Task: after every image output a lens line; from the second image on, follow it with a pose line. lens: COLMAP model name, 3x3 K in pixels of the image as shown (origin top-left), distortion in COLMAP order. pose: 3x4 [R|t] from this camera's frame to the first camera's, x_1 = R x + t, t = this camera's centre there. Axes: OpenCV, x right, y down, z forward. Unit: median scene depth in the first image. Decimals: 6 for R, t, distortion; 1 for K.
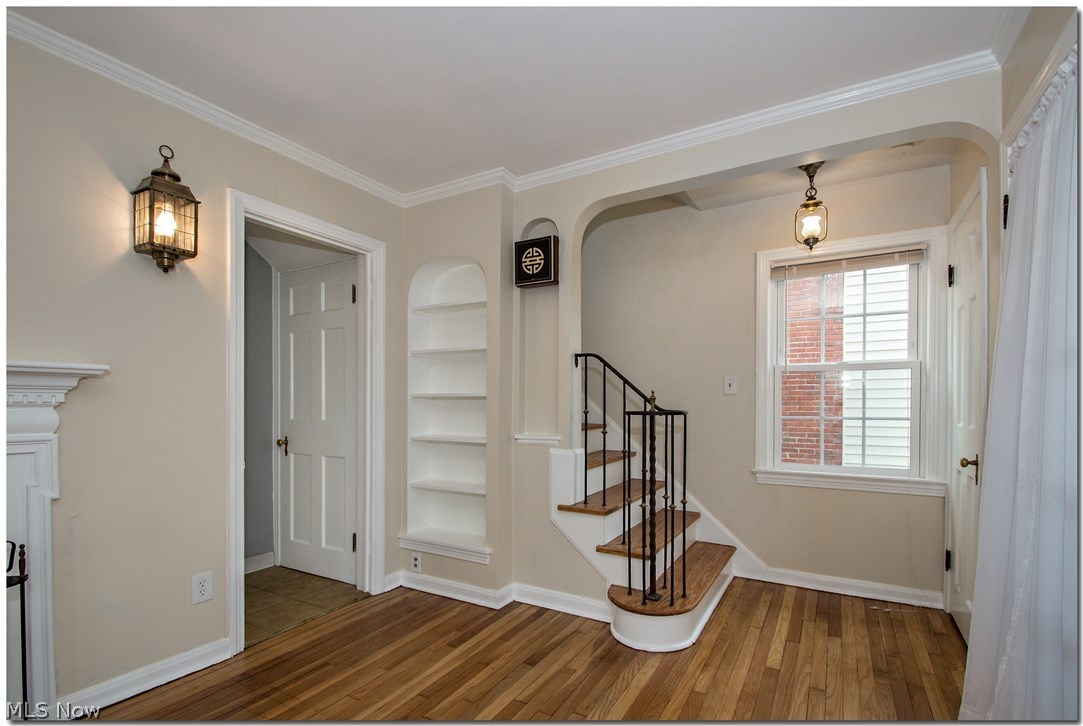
lens RADIAL K [[496.5, 0, 543.1], [0, 496.5, 409.3], [0, 0, 1]] dist [-0.000636, -0.000095]
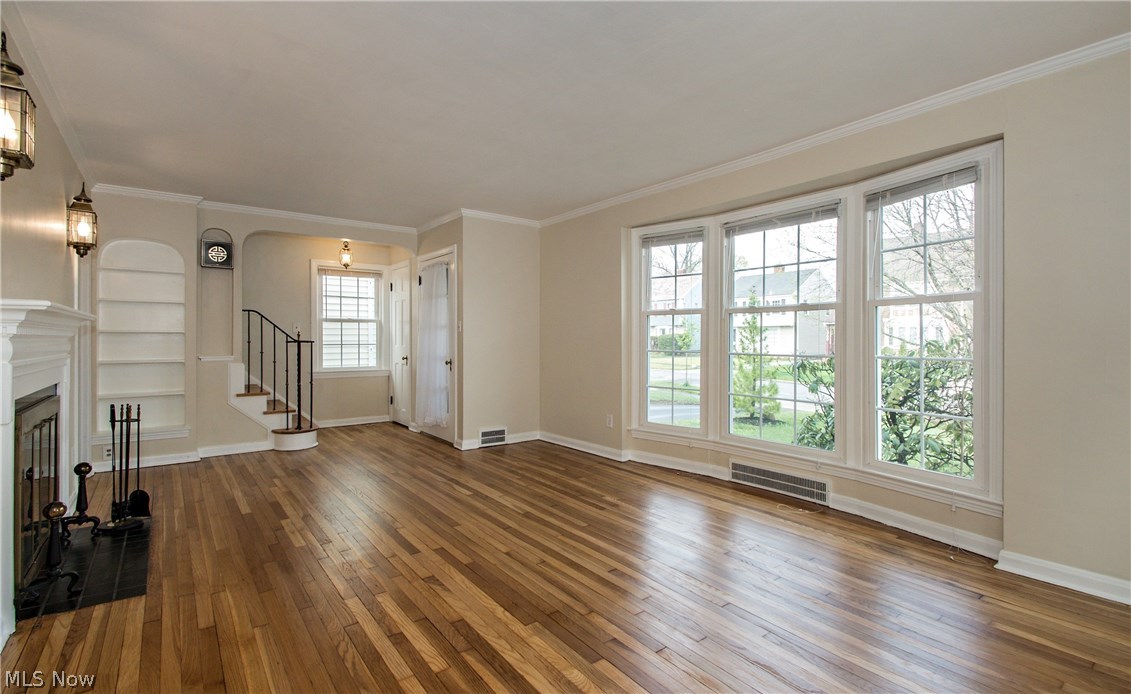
lens RADIAL K [[543.1, 0, 565.5], [0, 543.1, 347.0], [0, 0, 1]] dist [-0.000168, -0.000035]
pose [[0.401087, -0.013412, 0.915942, -1.279710], [0.008476, 0.999904, 0.010929, 0.012130], [-0.916001, 0.003380, 0.401162, -0.867744]]
